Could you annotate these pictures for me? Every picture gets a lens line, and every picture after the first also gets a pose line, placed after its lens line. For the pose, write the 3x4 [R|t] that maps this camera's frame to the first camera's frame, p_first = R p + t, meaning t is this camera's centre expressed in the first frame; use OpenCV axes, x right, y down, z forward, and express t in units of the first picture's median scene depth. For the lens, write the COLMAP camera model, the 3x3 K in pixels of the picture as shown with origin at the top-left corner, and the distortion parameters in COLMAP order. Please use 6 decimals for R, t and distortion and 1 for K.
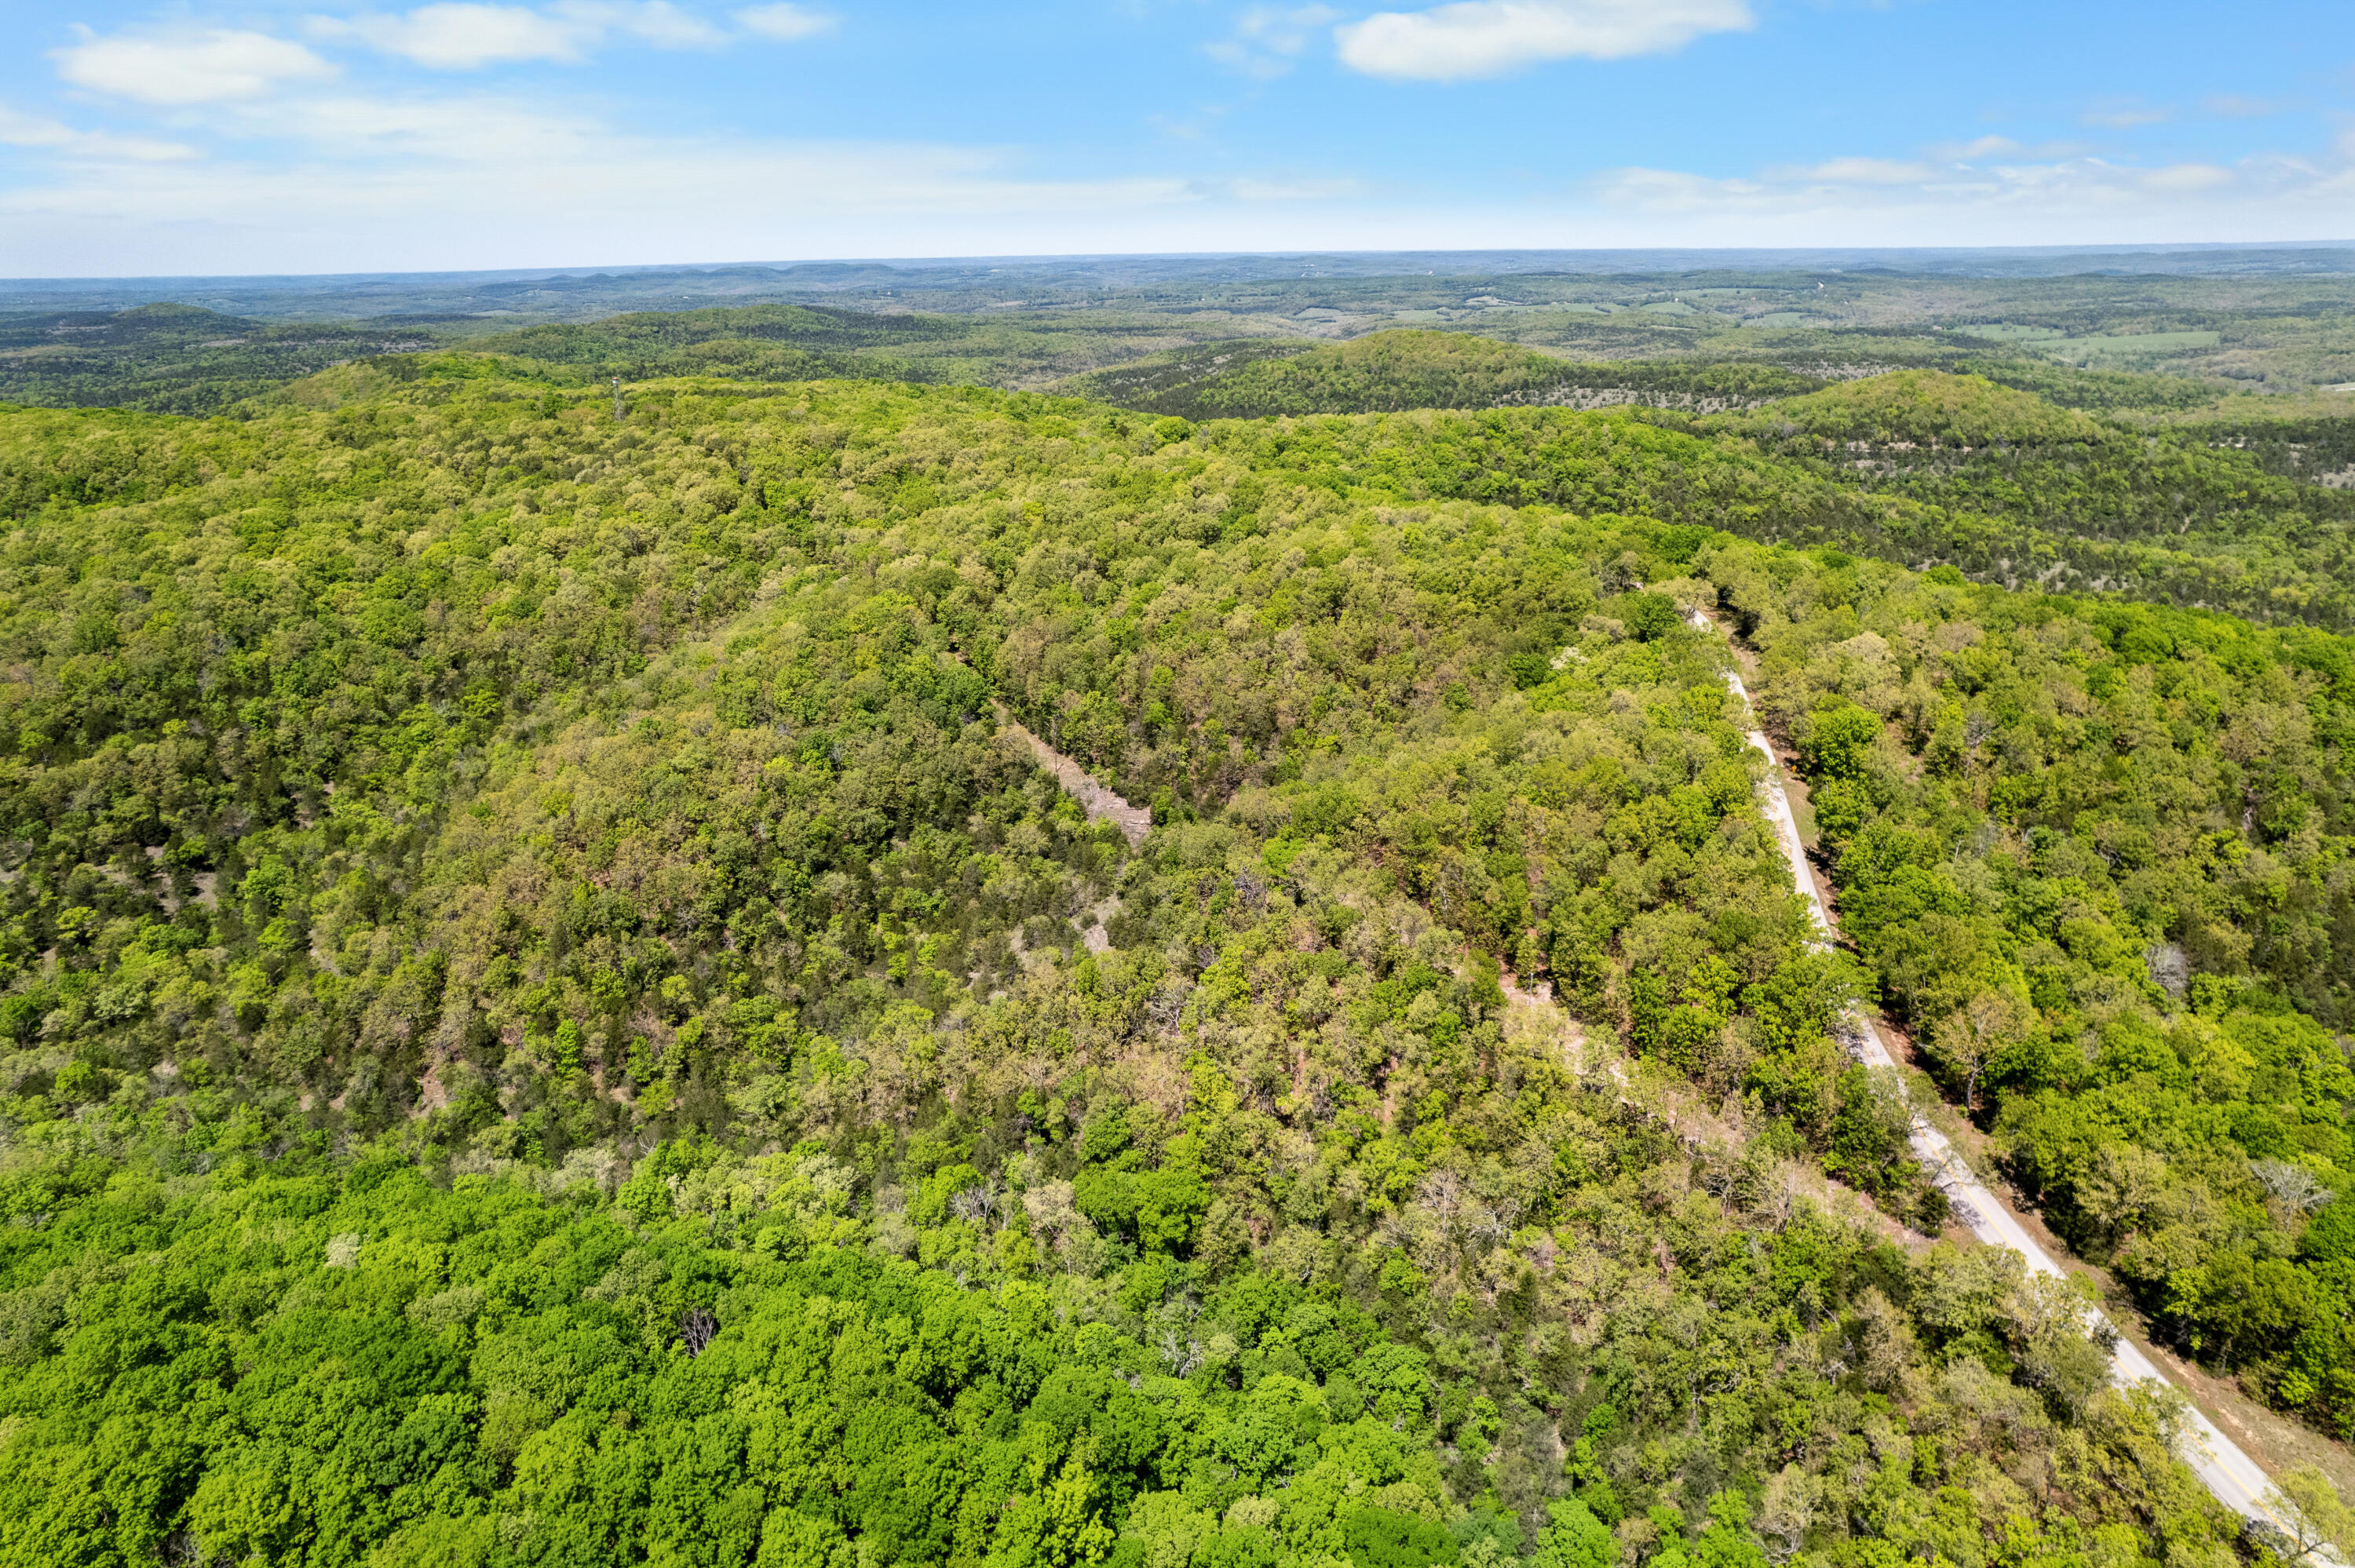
lens RADIAL K [[1510.4, 0, 1162.3], [0, 1510.4, 773.6], [0, 0, 1]] dist [-0.077517, 0.070807]
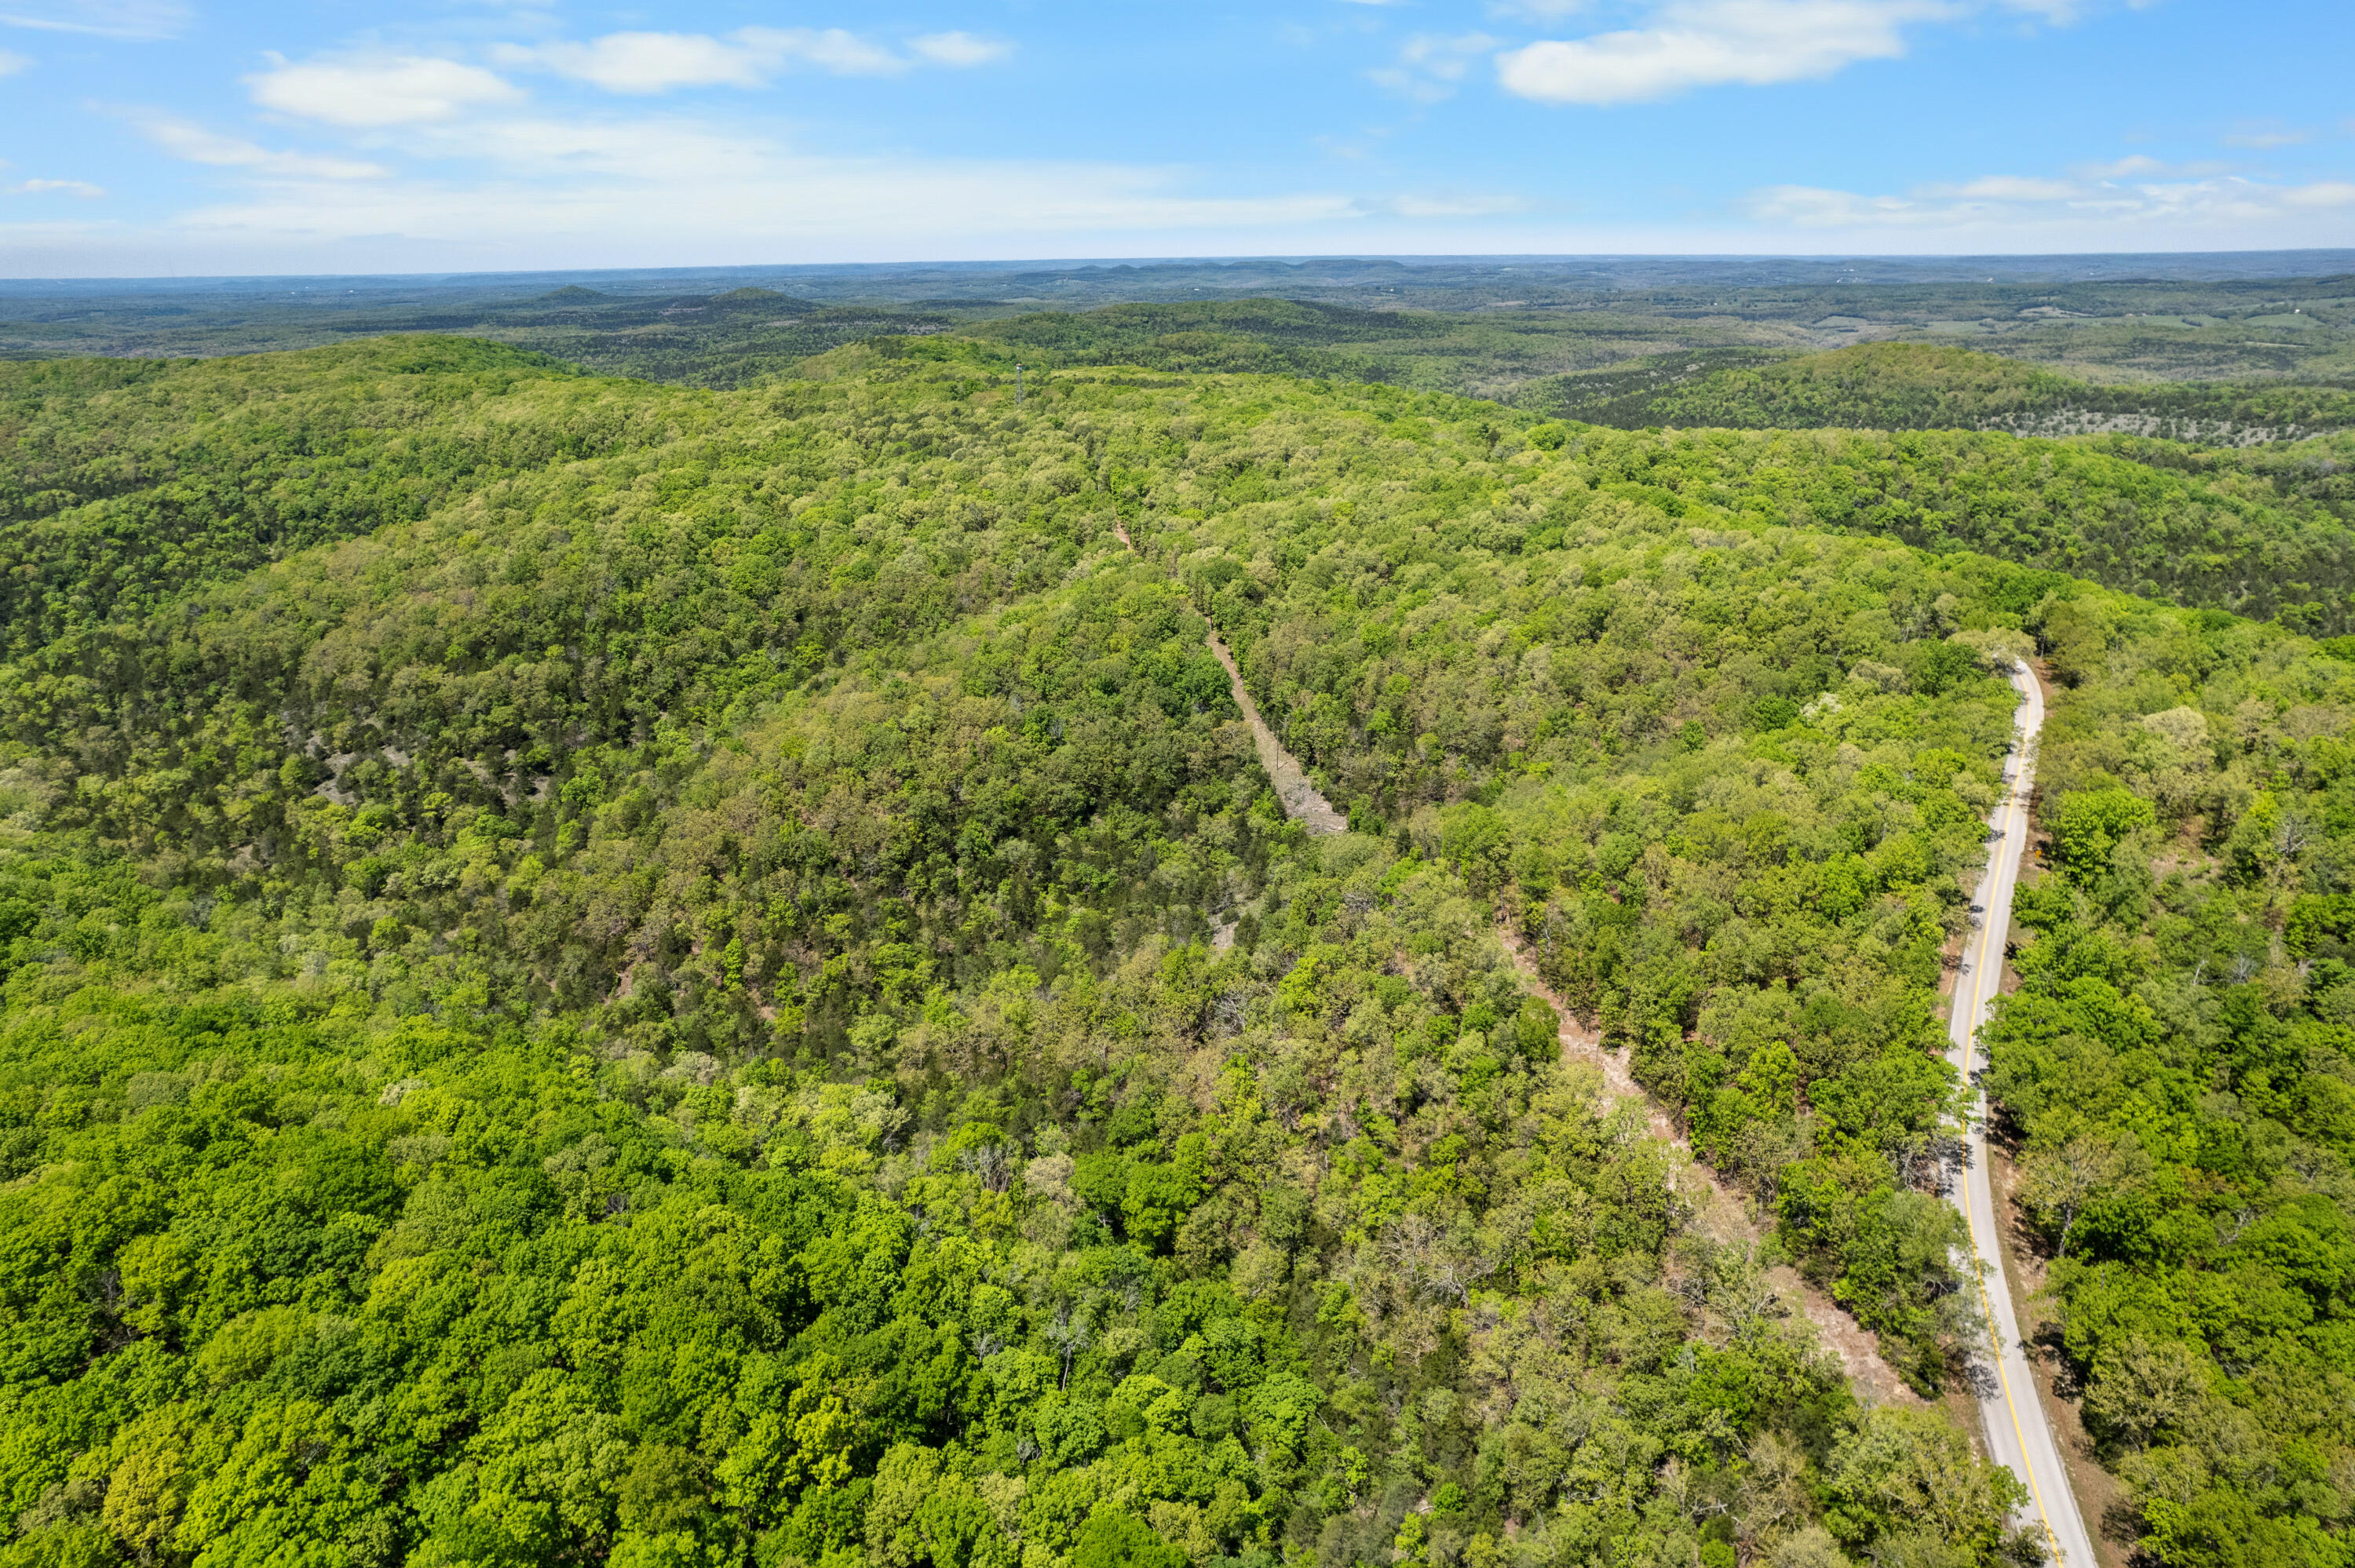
lens RADIAL K [[1510.4, 0, 1162.3], [0, 1510.4, 773.6], [0, 0, 1]] dist [-0.077517, 0.070807]
pose [[0.947692, 0.108178, -0.300295, 0.143931], [-0.107668, 0.994018, 0.018298, -0.007850], [0.300478, 0.014991, 0.953671, 0.017005]]
